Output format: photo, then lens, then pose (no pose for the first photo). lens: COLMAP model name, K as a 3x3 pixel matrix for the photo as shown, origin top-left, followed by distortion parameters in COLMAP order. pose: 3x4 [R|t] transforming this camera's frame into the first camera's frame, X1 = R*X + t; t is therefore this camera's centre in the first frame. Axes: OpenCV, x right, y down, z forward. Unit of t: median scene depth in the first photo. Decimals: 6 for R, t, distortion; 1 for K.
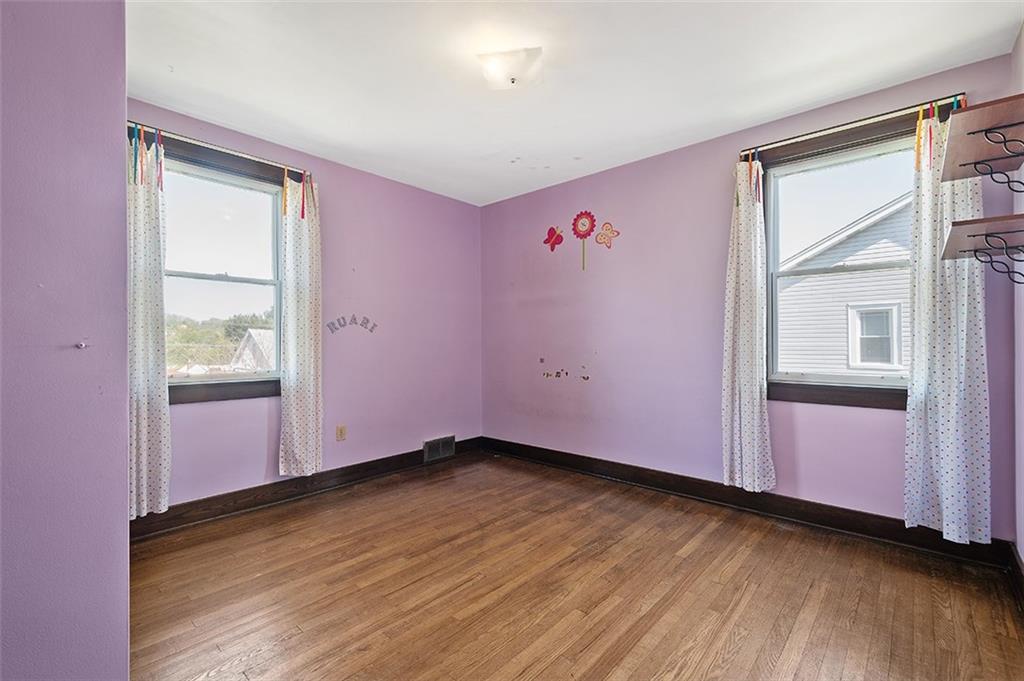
lens RADIAL K [[453.9, 0, 512.3], [0, 453.9, 338.8], [0, 0, 1]] dist [0.010753, -0.002749]
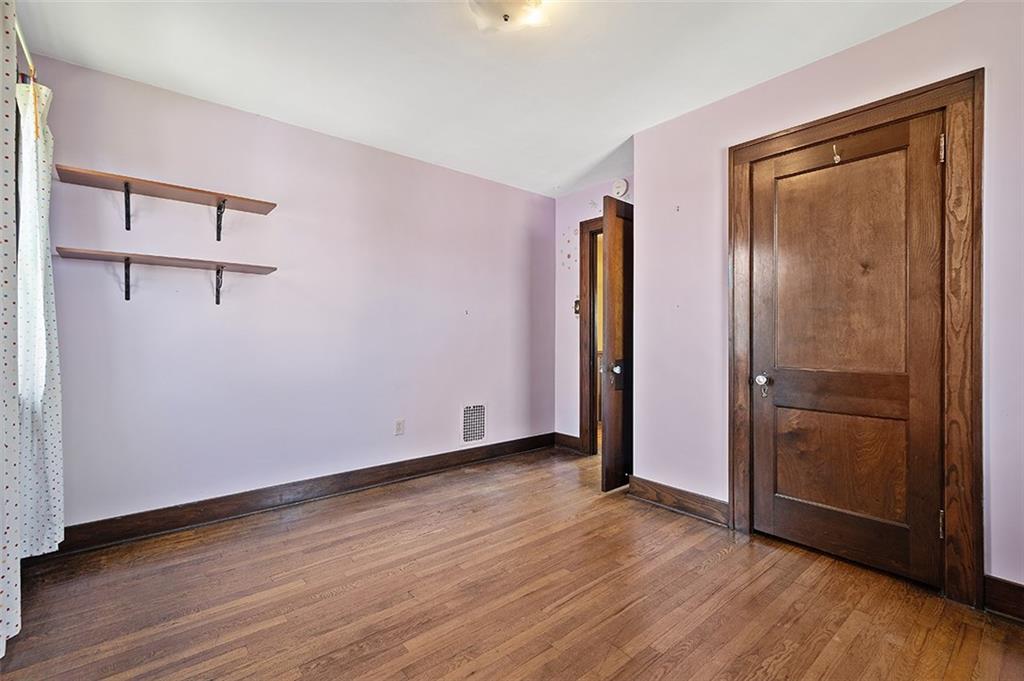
lens RADIAL K [[453.9, 0, 511.7], [0, 453.9, 337.1], [0, 0, 1]] dist [0.010753, -0.002749]
pose [[-0.989533, 0.001242, 0.144303, -0.134112], [0.001564, 0.999997, 0.002116, 0.007806], [-0.144300, 0.002319, -0.989531, 1.934961]]
